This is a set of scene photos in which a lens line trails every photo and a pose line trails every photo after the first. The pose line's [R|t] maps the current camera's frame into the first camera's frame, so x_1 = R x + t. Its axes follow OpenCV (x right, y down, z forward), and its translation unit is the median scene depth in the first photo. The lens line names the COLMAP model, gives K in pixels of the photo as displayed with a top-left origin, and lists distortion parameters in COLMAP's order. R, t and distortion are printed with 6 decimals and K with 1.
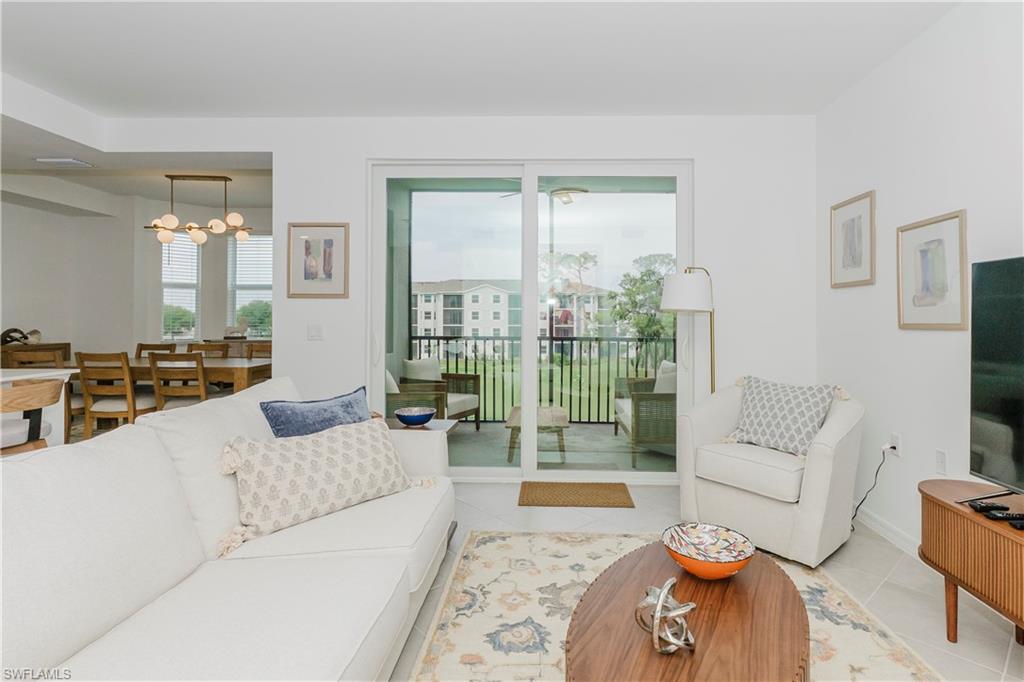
lens RADIAL K [[516.8, 0, 521.8], [0, 516.8, 319.8], [0, 0, 1]] dist [0.007015, 0.002684]
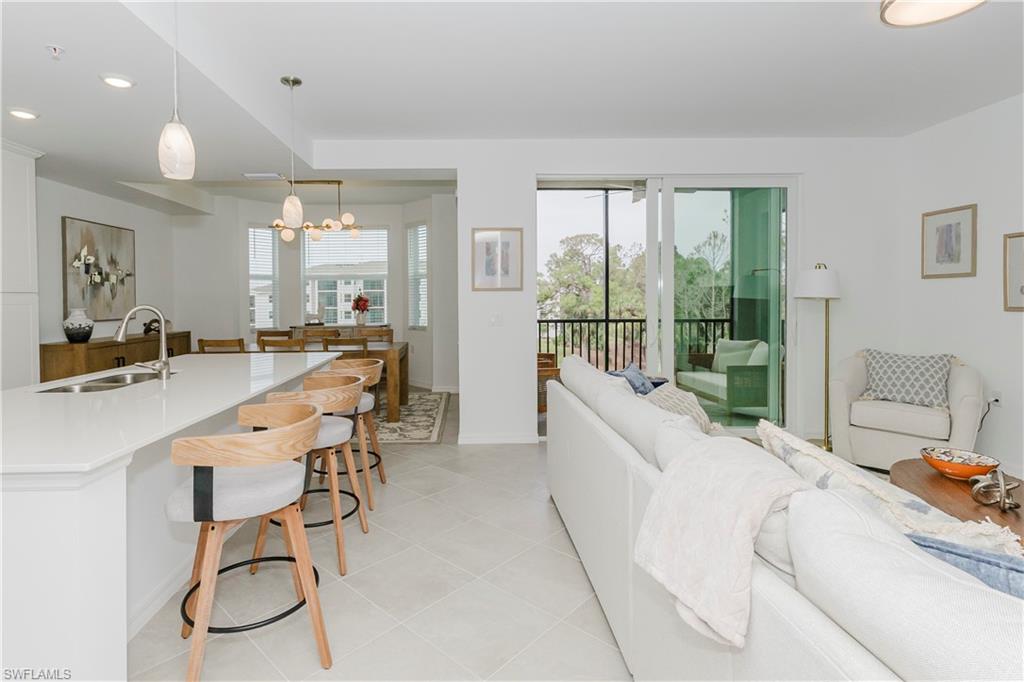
lens RADIAL K [[516.8, 0, 461.5], [0, 516.8, 314.6], [0, 0, 1]] dist [0.007015, 0.002684]
pose [[0.998819, -0.014734, 0.046306, -0.362069], [0.013469, 0.999531, 0.027497, -0.014239], [-0.046690, -0.026841, 0.998549, -0.134246]]
